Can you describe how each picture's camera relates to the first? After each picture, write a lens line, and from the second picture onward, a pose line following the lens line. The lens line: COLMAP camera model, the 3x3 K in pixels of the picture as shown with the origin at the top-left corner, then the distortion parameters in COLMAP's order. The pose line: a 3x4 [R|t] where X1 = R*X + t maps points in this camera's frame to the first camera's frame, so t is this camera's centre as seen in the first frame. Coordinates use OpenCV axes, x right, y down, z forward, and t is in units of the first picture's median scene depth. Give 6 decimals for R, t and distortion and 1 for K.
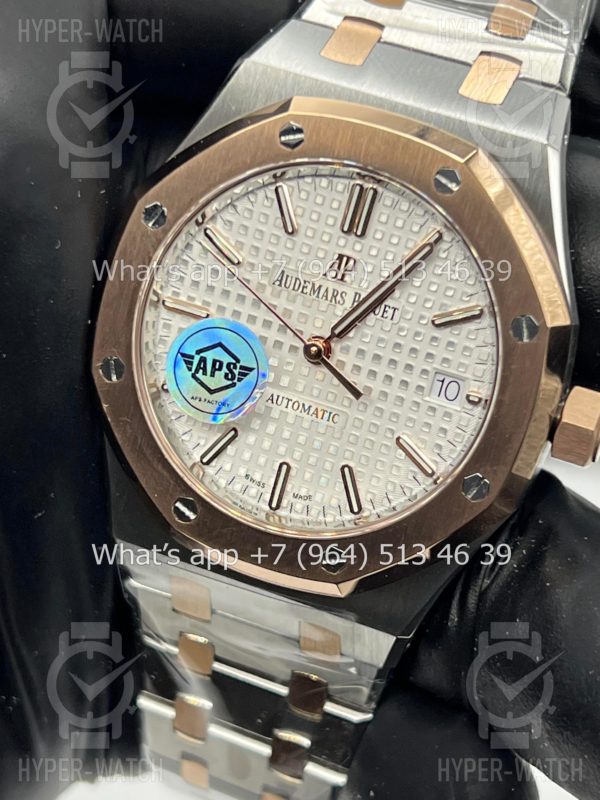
lens RADIAL K [[2076.9, 0, 300.0], [0, 2076.9, 400.0], [0, 0, 1]] dist [0.050082, -0.602702]
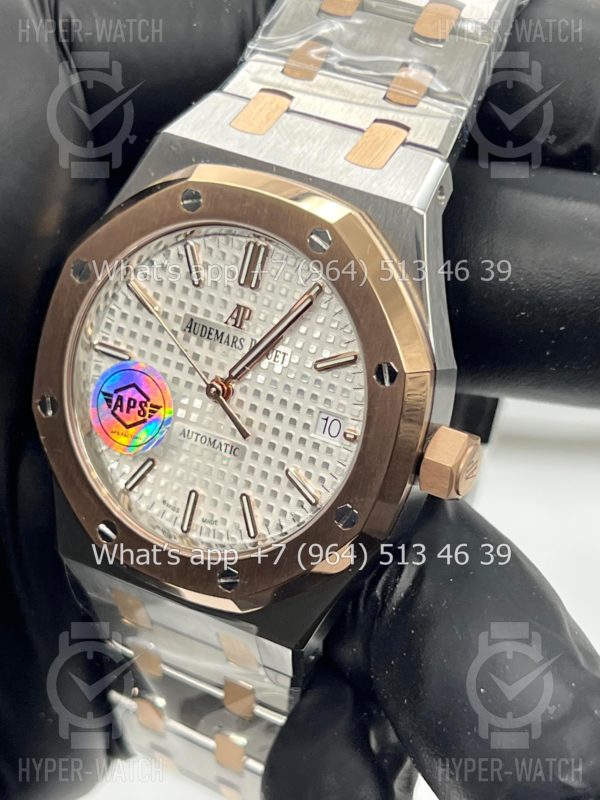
lens RADIAL K [[2076.9, 0, 300.0], [0, 2076.9, 400.0], [0, 0, 1]] dist [0.050082, -0.602702]
pose [[0.979556, 0.008982, -0.200973, 0.275292], [-0.008980, 0.999959, 0.000925, -0.020280], [0.200973, 0.000899, 0.979596, -0.084214]]
